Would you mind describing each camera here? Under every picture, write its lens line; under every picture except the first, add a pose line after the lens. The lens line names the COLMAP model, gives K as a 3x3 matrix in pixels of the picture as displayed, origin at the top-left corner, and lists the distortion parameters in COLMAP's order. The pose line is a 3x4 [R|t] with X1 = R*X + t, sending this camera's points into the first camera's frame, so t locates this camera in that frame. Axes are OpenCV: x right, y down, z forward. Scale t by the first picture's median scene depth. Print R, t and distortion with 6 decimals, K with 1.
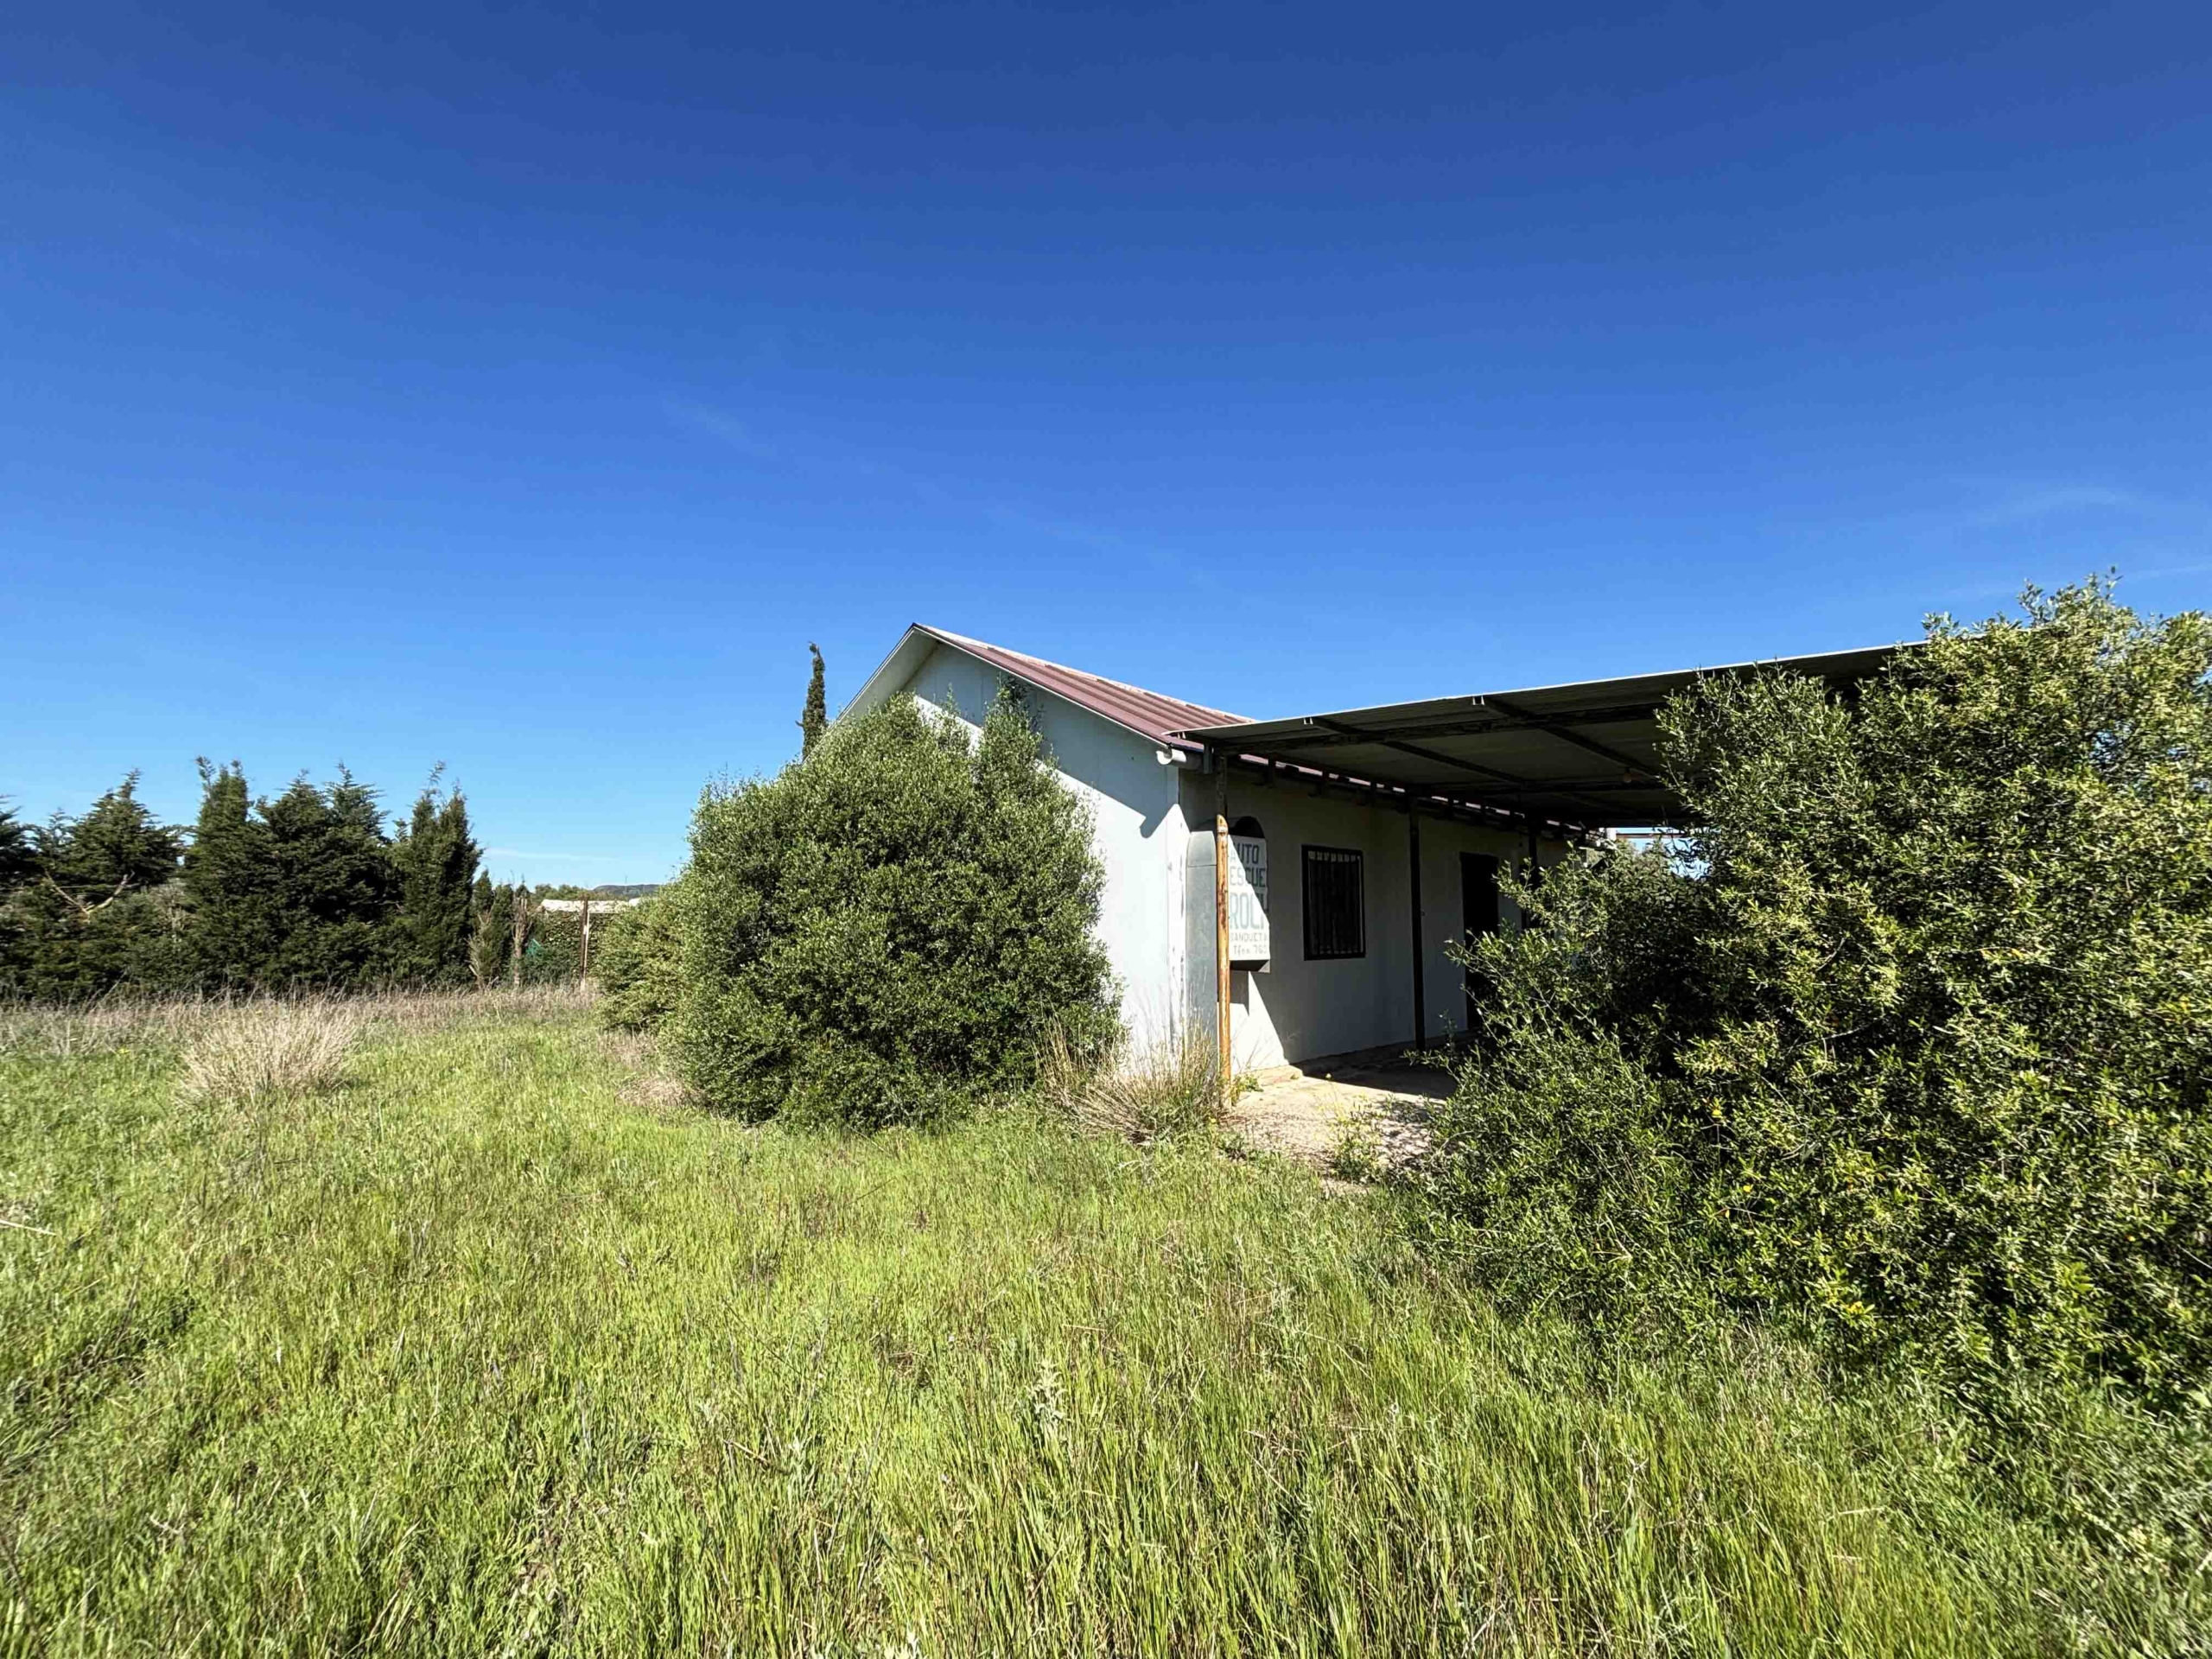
lens RADIAL K [[888.8, 0, 1102.5], [0, 888.8, 810.7], [0, 0, 1]] dist [0.004034, -0.000419]
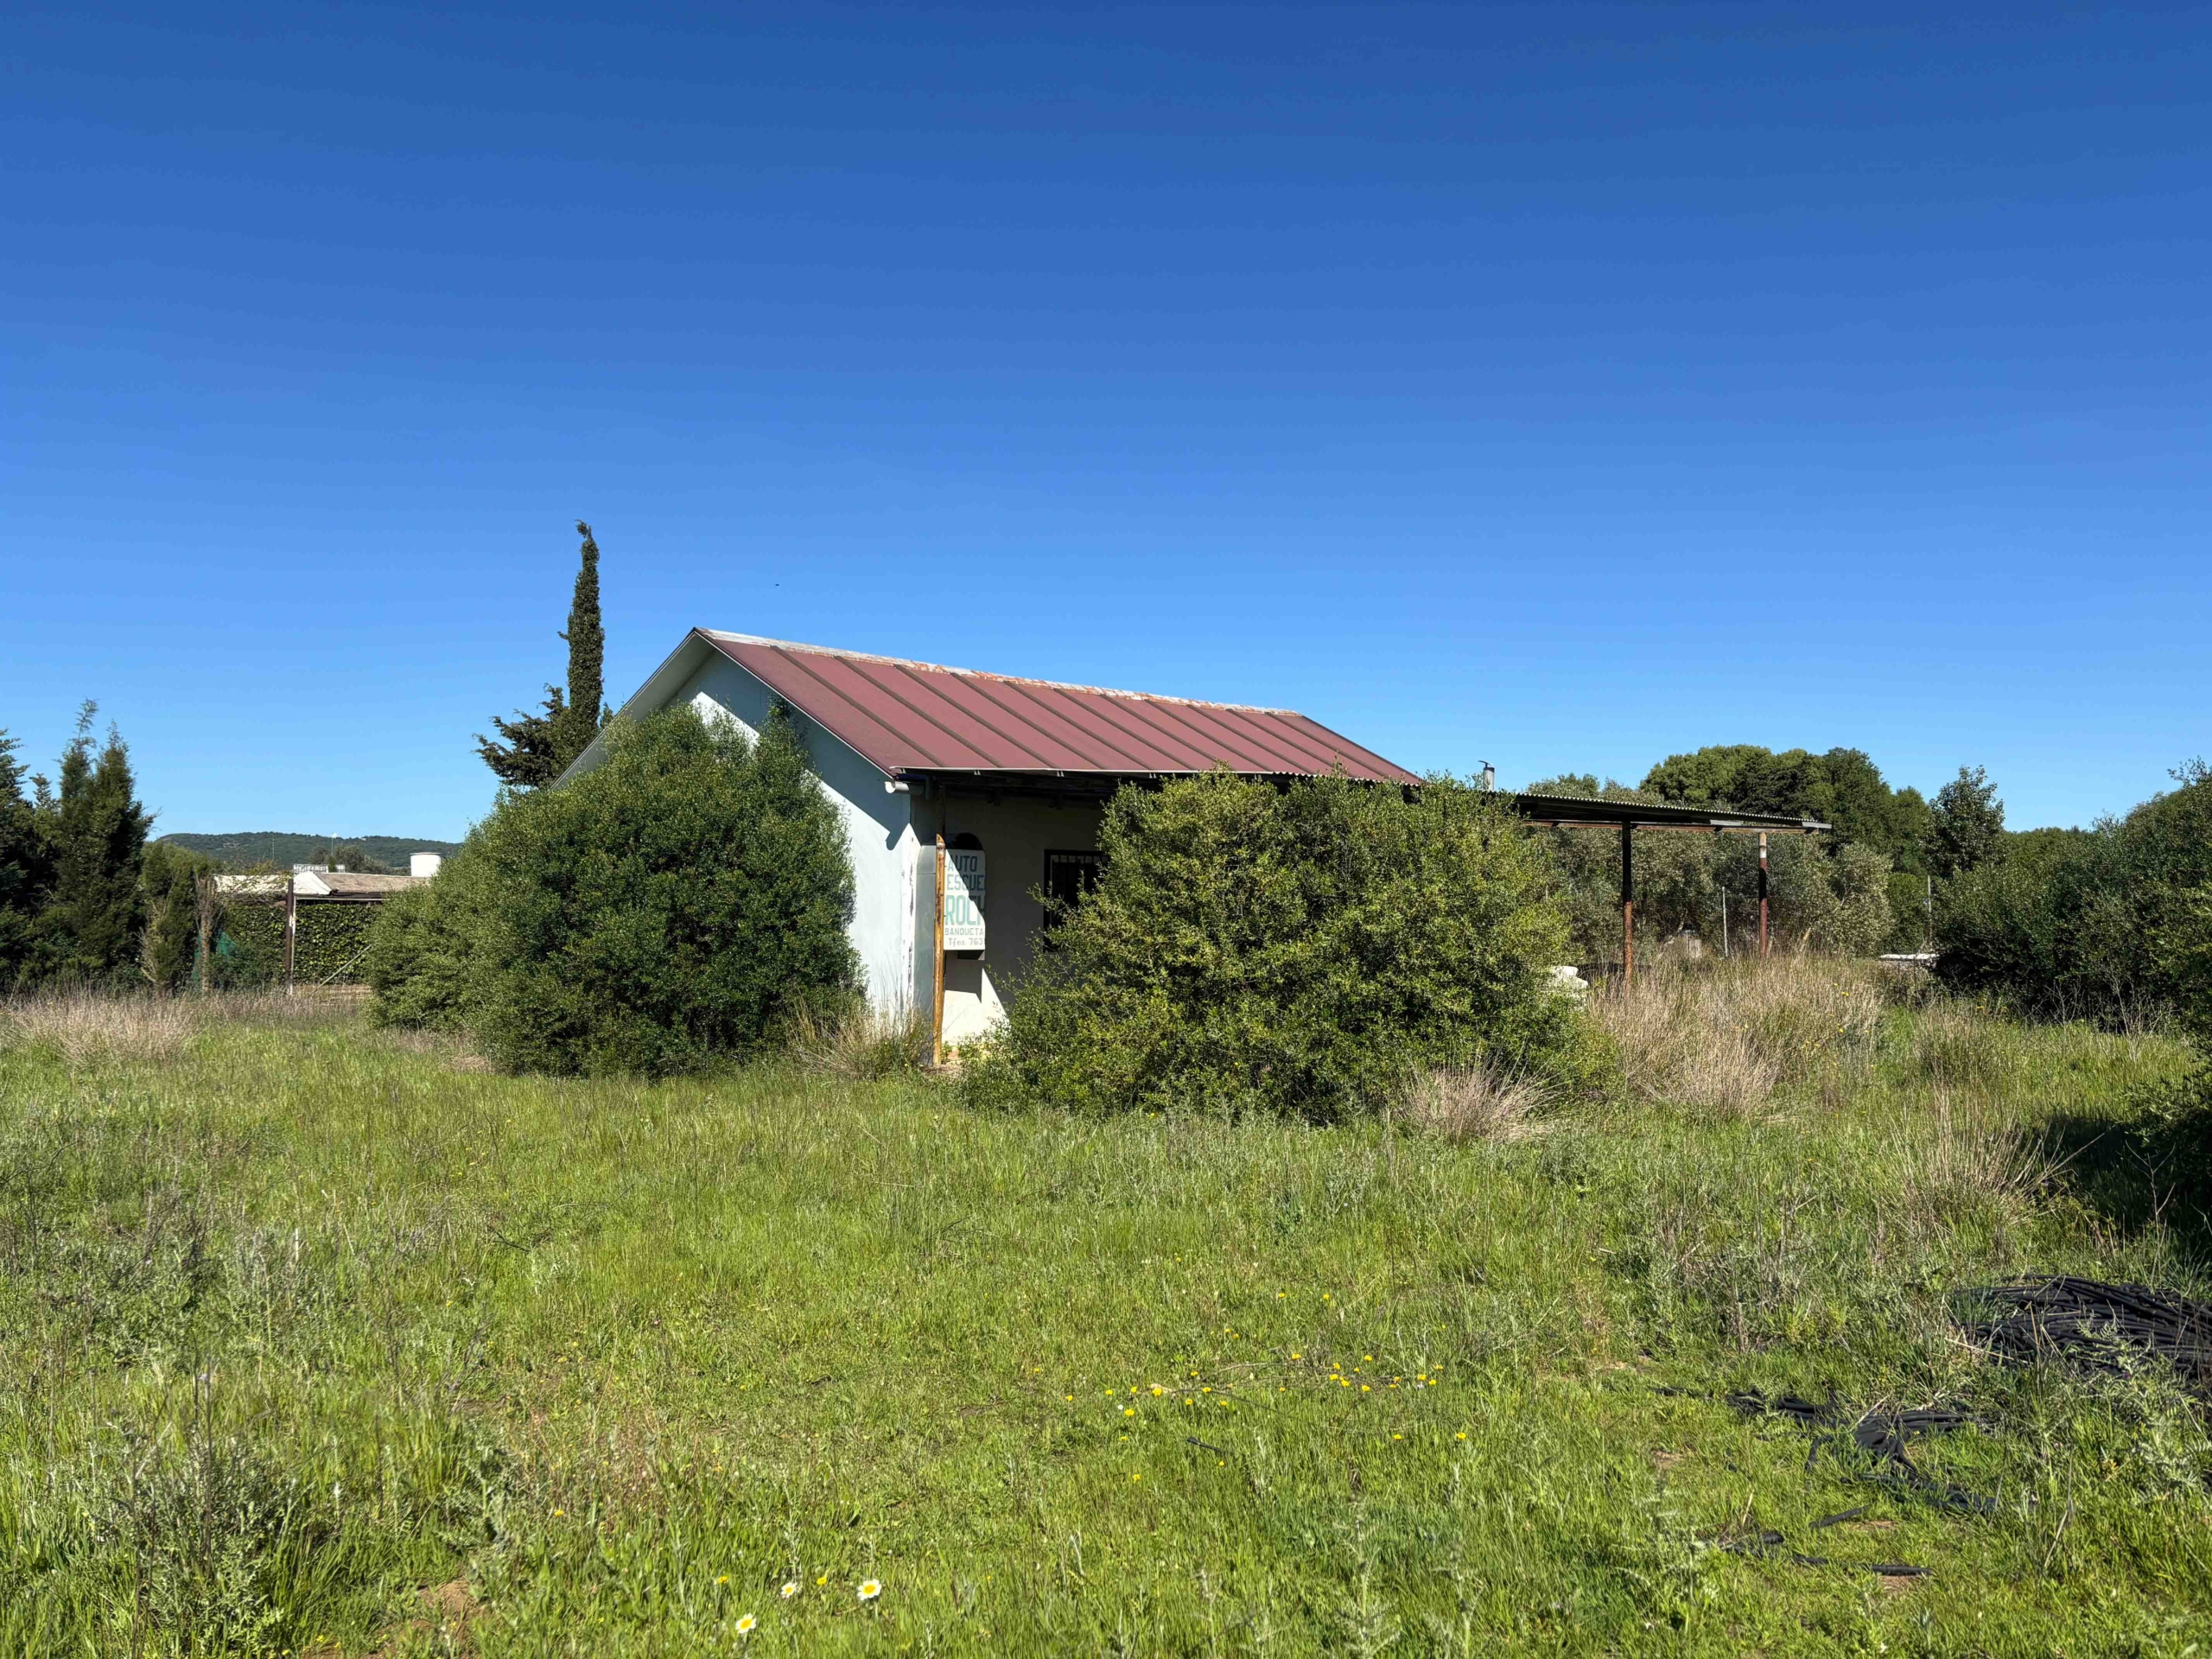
lens RADIAL K [[1675.3, 0, 1115.7], [0, 1675.3, 815.5], [0, 0, 1]] dist [0.062853, -0.048641]
pose [[0.999990, 0.003715, -0.002341, 0.366482], [-0.003538, 0.997449, 0.071301, -0.176768], [0.002600, -0.071292, 0.997452, -1.244466]]
